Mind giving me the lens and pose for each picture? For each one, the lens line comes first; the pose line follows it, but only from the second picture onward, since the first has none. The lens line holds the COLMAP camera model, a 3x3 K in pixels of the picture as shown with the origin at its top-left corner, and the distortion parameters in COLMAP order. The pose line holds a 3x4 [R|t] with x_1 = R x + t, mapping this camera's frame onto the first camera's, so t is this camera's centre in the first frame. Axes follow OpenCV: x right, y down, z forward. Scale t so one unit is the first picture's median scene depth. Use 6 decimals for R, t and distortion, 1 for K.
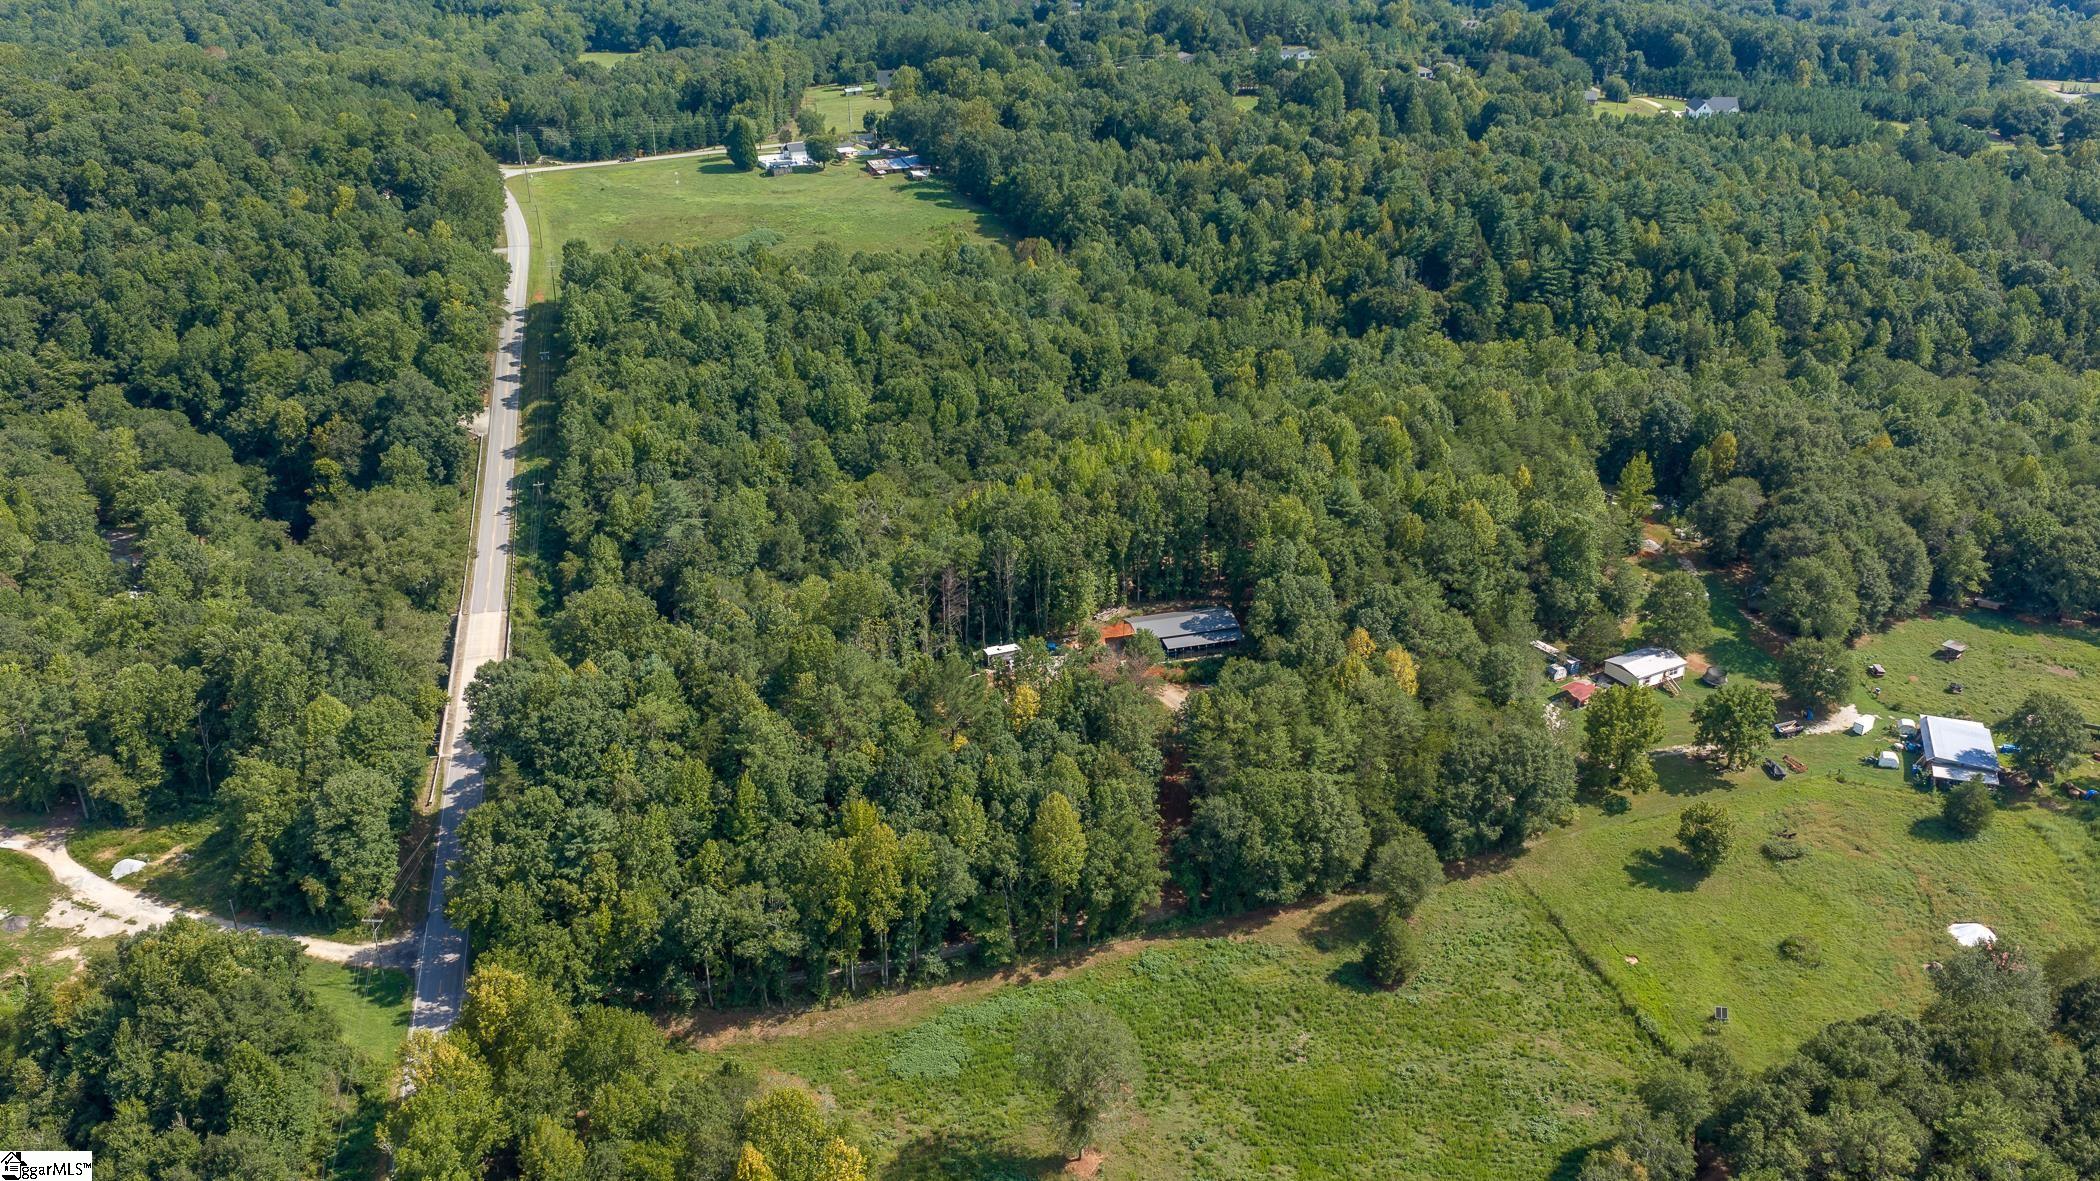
lens RADIAL K [[1735.0, 0, 1046.5], [0, 1735.0, 588.7], [0, 0, 1]] dist [0.028738, -0.058353]
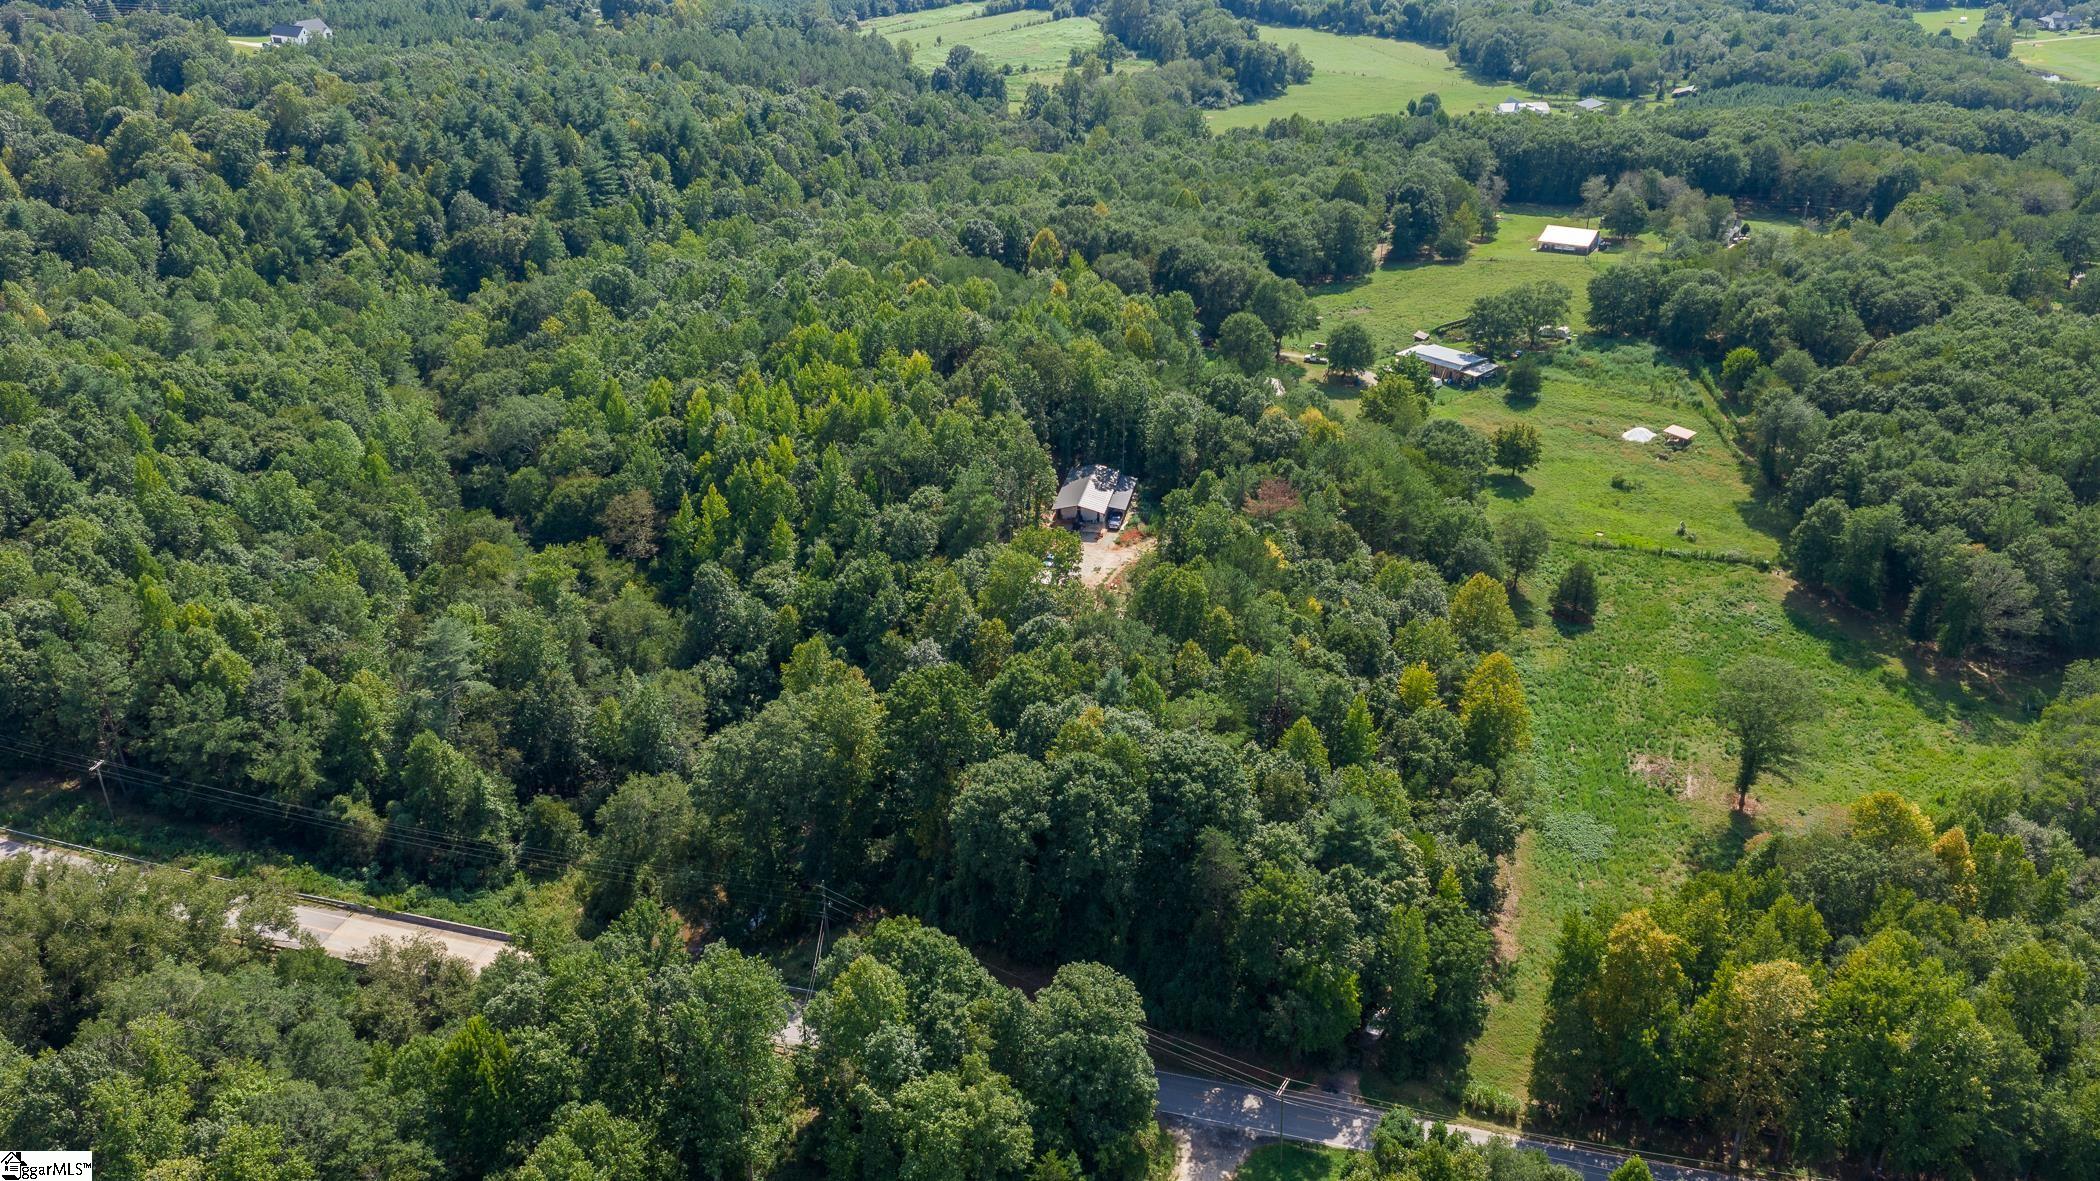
lens RADIAL K [[1735.0, 0, 1058.6], [0, 1735.0, 596.3], [0, 0, 1]] dist [0.028738, -0.058353]
pose [[0.452718, -0.388478, 0.802577, -0.724959], [0.369771, 0.900849, 0.227465, -0.152024], [-0.811366, 0.193792, 0.551479, 0.488906]]
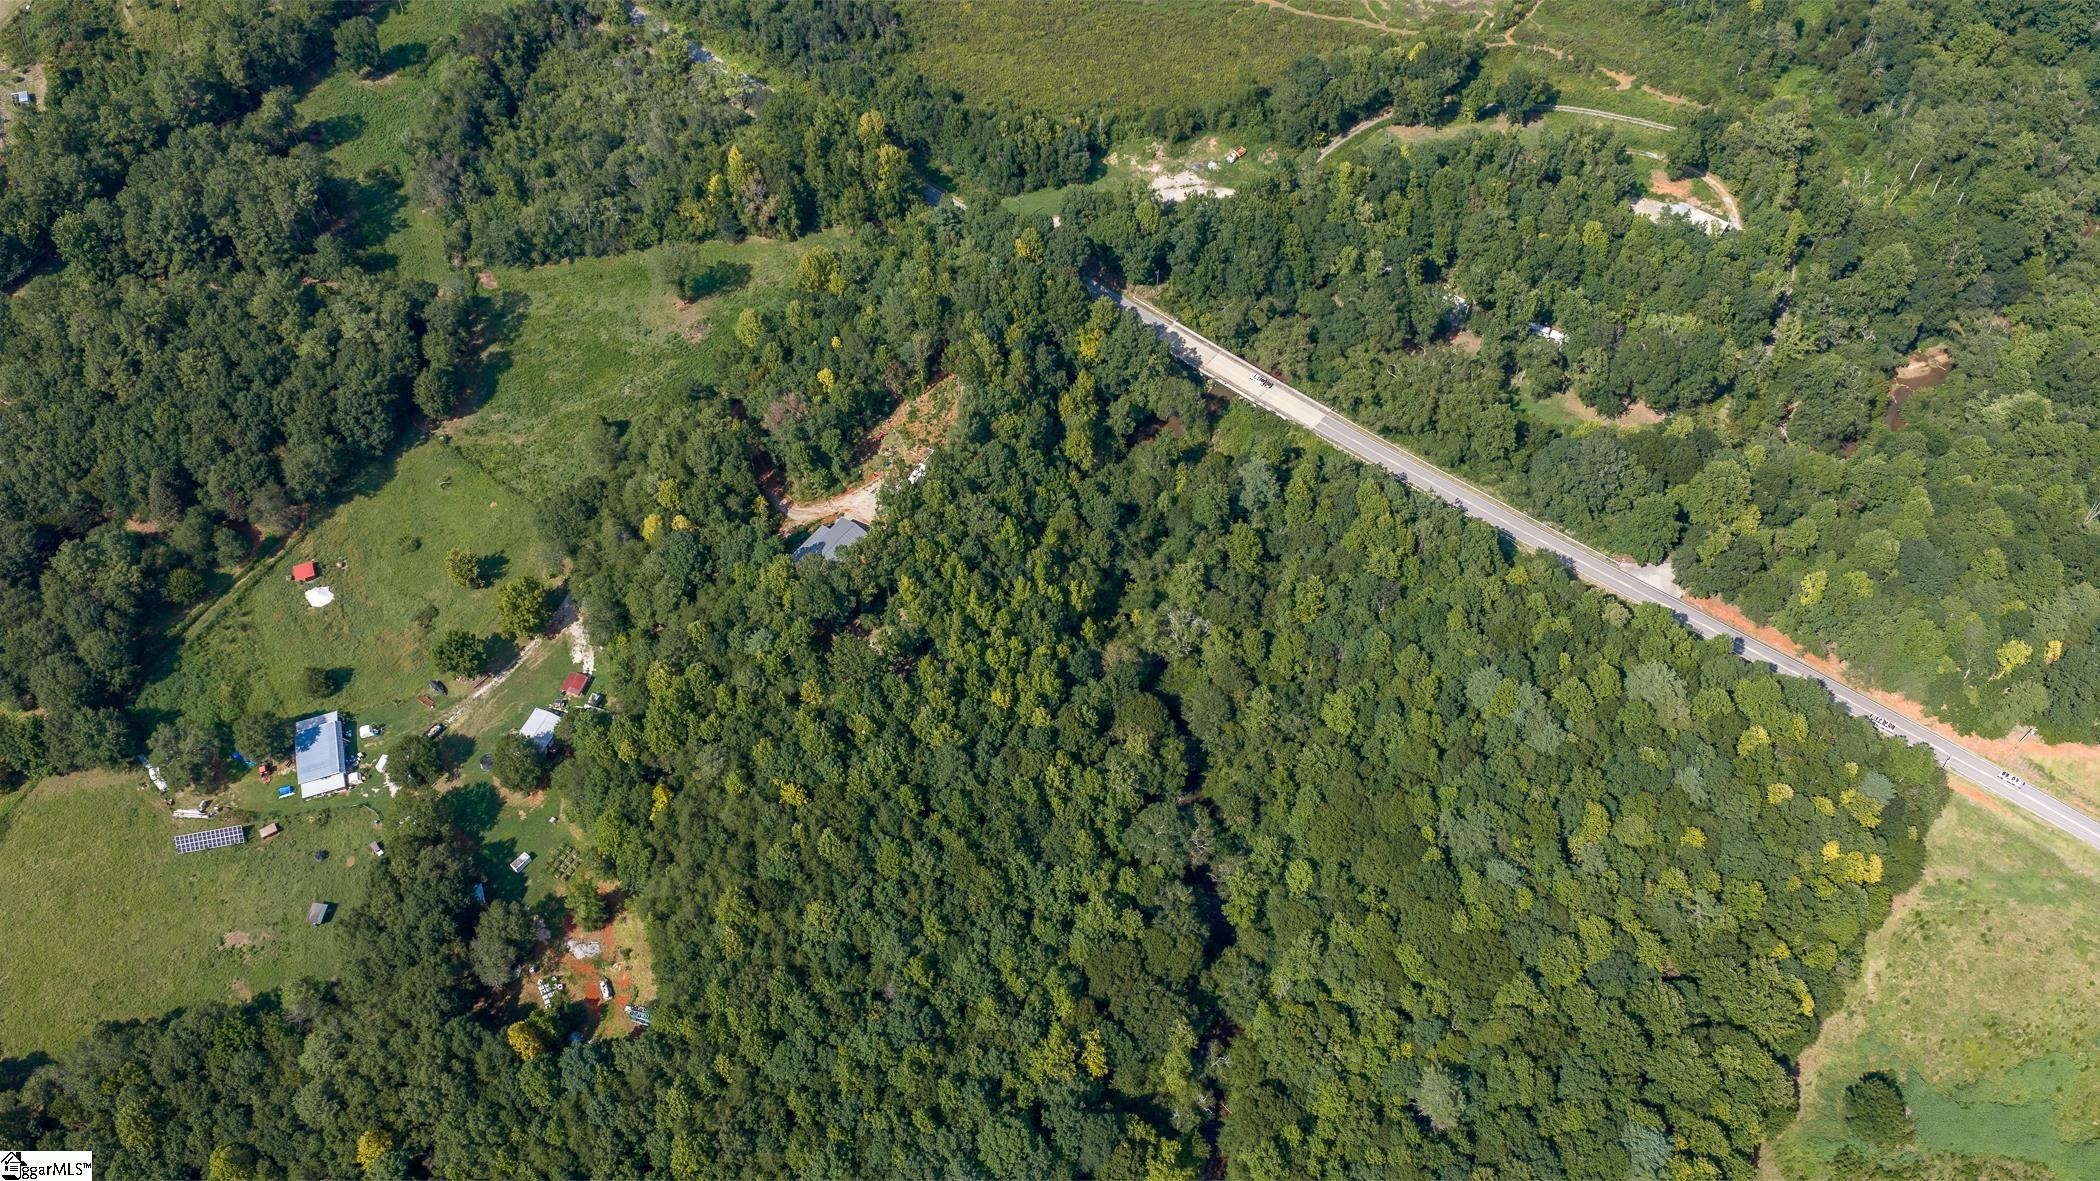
lens RADIAL K [[1735.0, 0, 1048.2], [0, 1735.0, 595.5], [0, 0, 1]] dist [0.028738, -0.058353]
pose [[-0.799356, 0.497916, -0.336319, 0.425380], [-0.250866, 0.232049, 0.939798, -1.331177], [0.545982, 0.835604, -0.060579, 1.205498]]
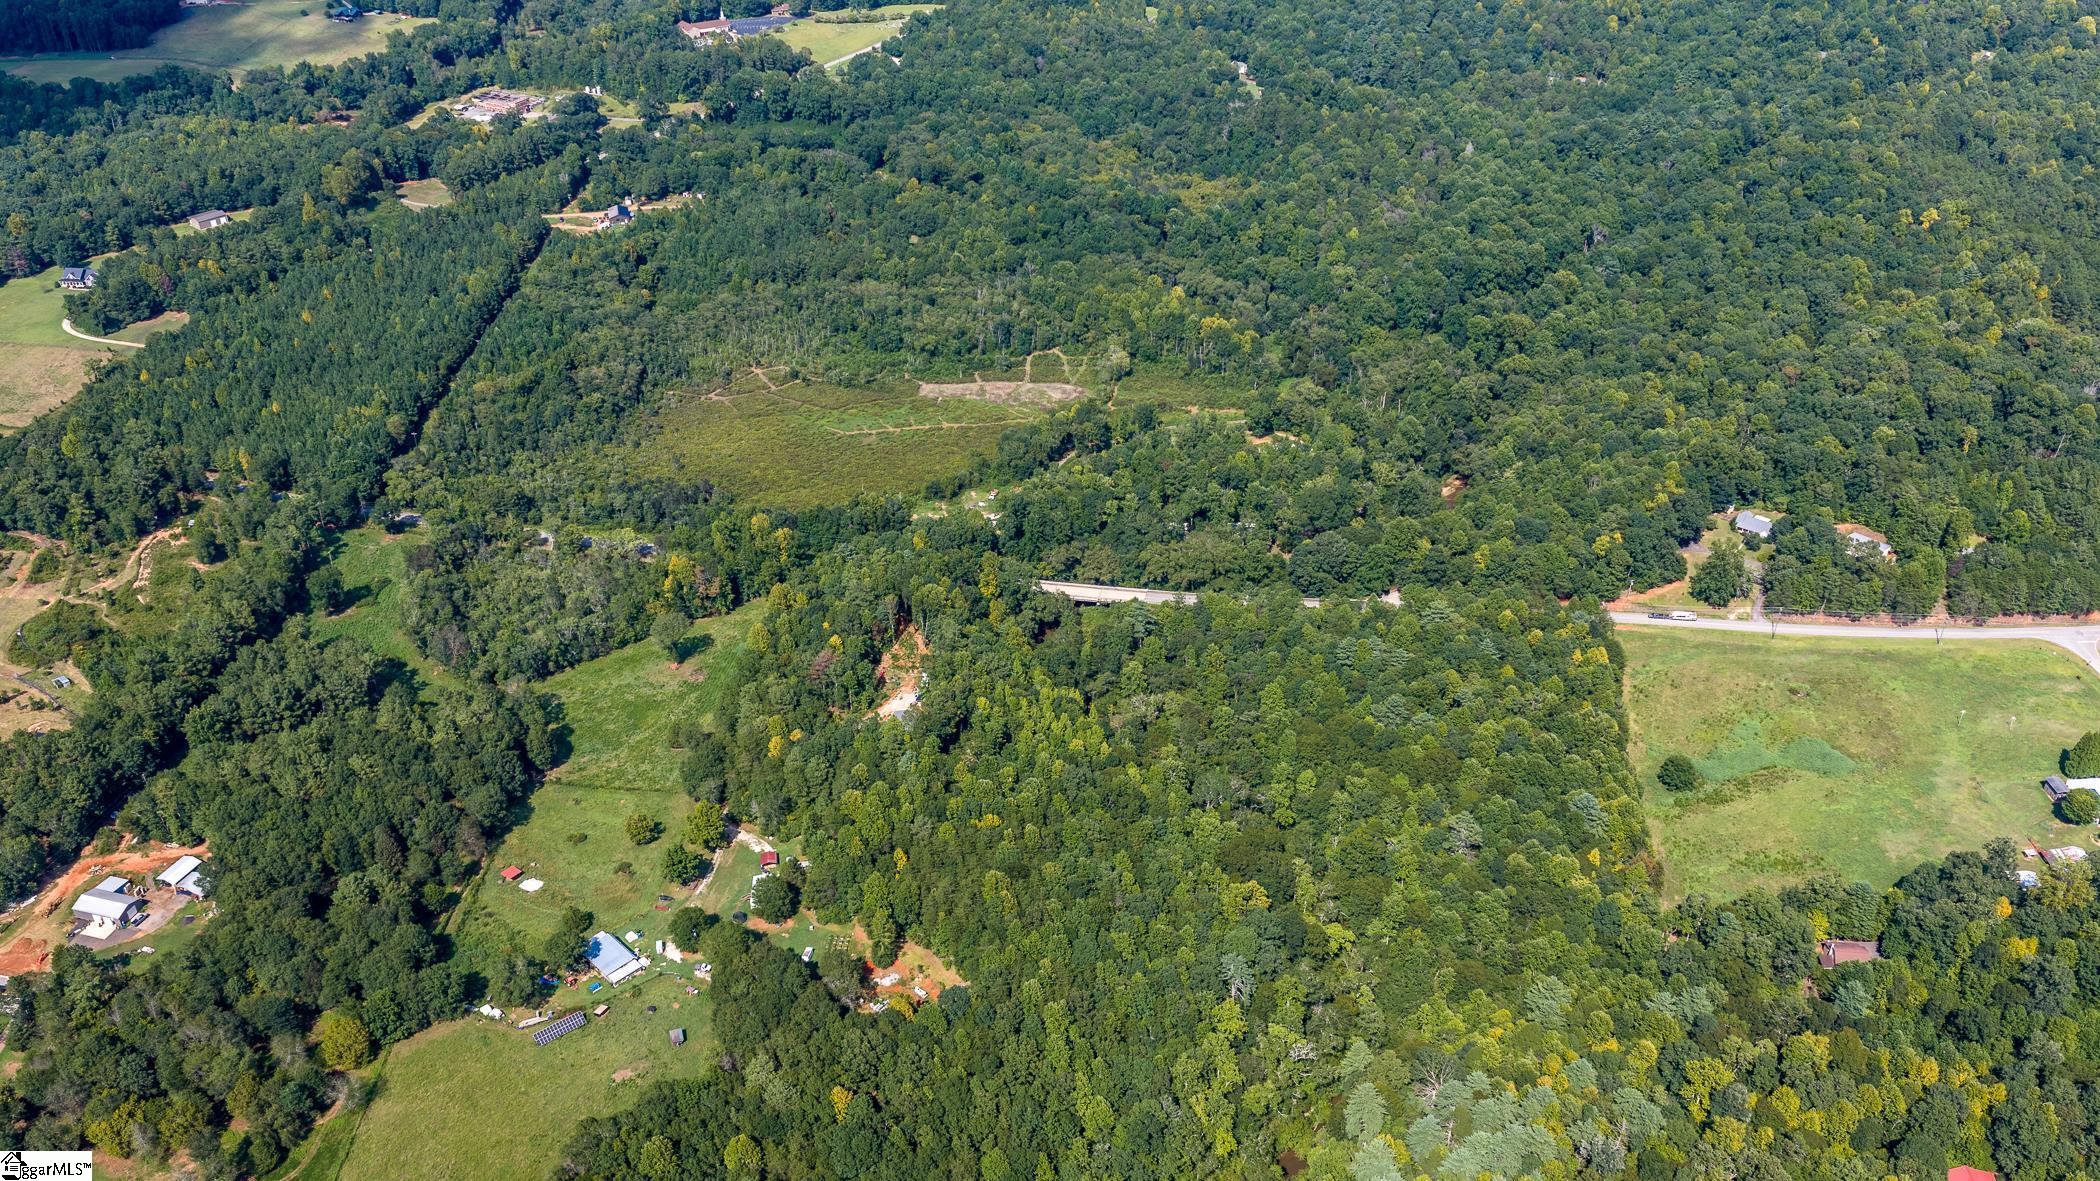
lens RADIAL K [[1735.0, 0, 1046.9], [0, 1735.0, 593.2], [0, 0, 1]] dist [0.028738, -0.058353]
pose [[-0.439585, 0.485408, -0.755741, 1.401356], [-0.366915, 0.670945, 0.644364, -1.397006], [0.819841, 0.560545, -0.116834, 1.271394]]
